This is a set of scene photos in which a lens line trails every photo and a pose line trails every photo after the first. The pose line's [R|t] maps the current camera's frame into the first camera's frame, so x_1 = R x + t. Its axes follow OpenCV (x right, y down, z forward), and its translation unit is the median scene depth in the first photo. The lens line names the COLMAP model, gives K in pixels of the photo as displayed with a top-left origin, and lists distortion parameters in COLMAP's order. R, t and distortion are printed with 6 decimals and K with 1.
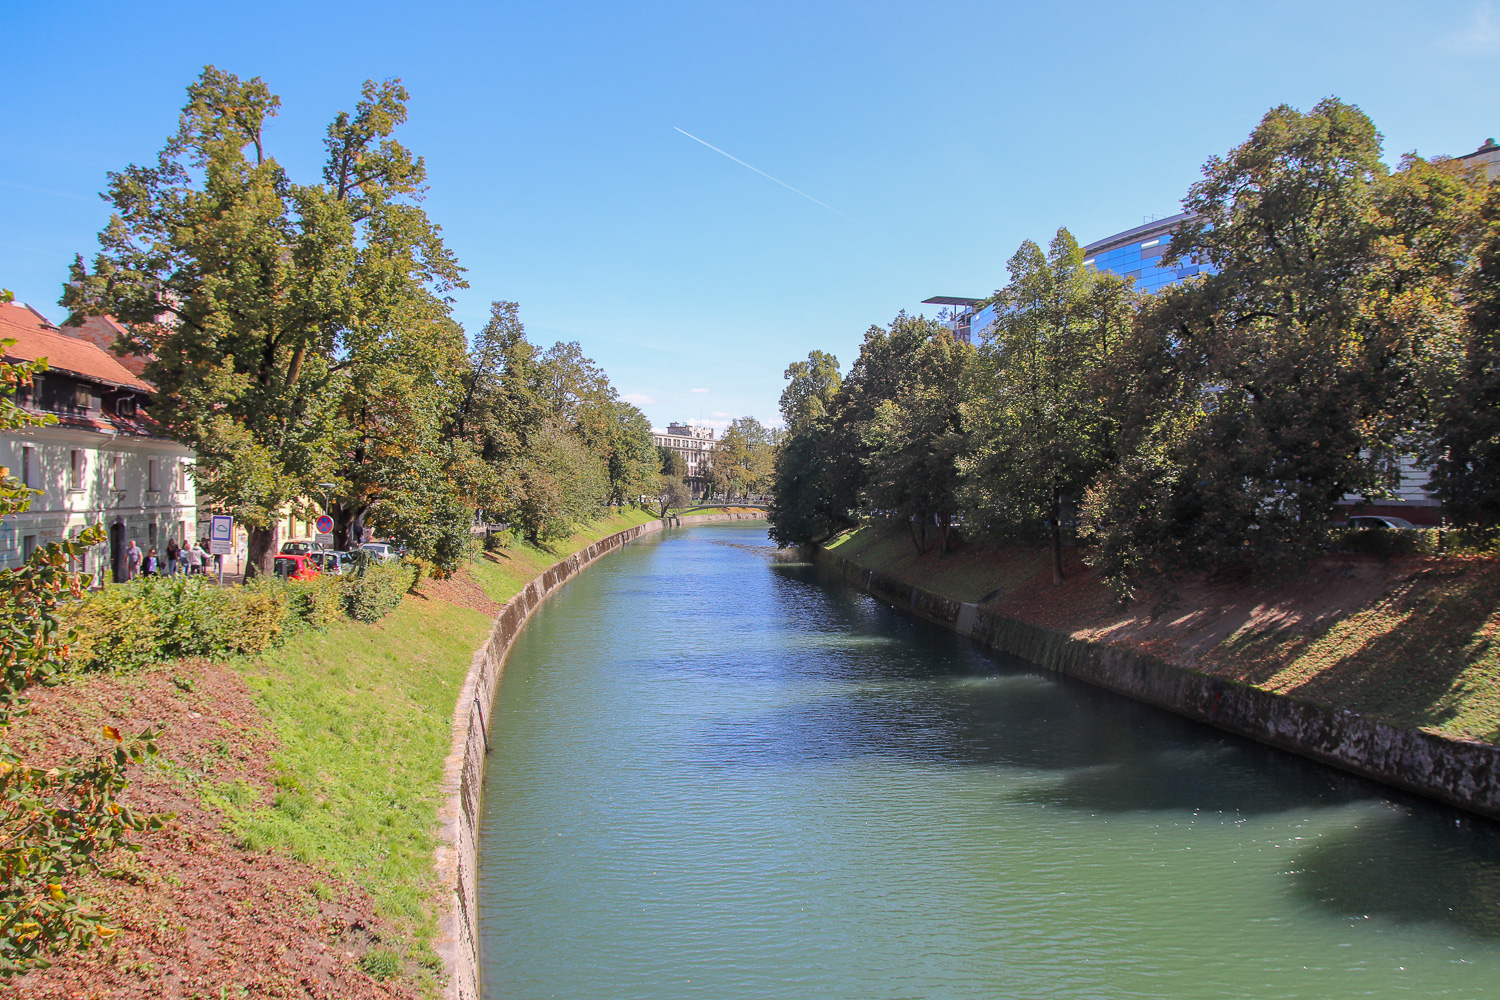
lens RADIAL K [[1170.6, 0, 758.2], [0, 1170.6, 515.1], [0, 0, 1]] dist [-0.137004, 0.111833]
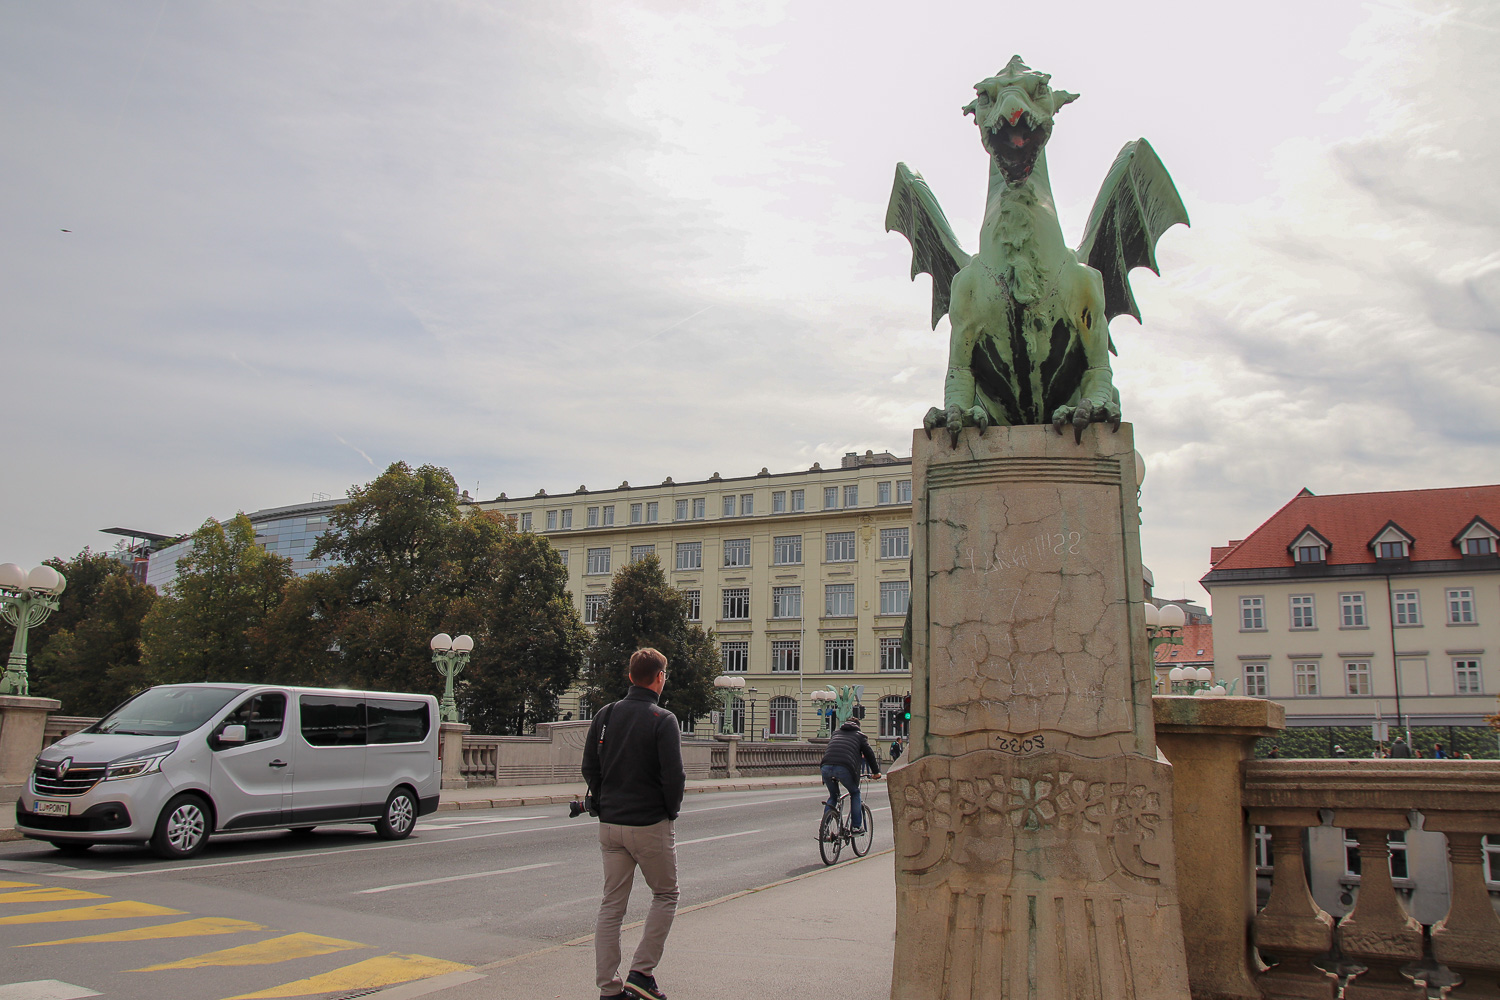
lens RADIAL K [[1170.6, 0, 758.2], [0, 1170.6, 515.1], [0, 0, 1]] dist [-0.137004, 0.111833]
pose [[0.771281, 0.125386, 0.624023, -0.104828], [-0.000506, 0.980525, -0.196394, 0.007644], [-0.636495, 0.151159, 0.756323, -0.400923]]
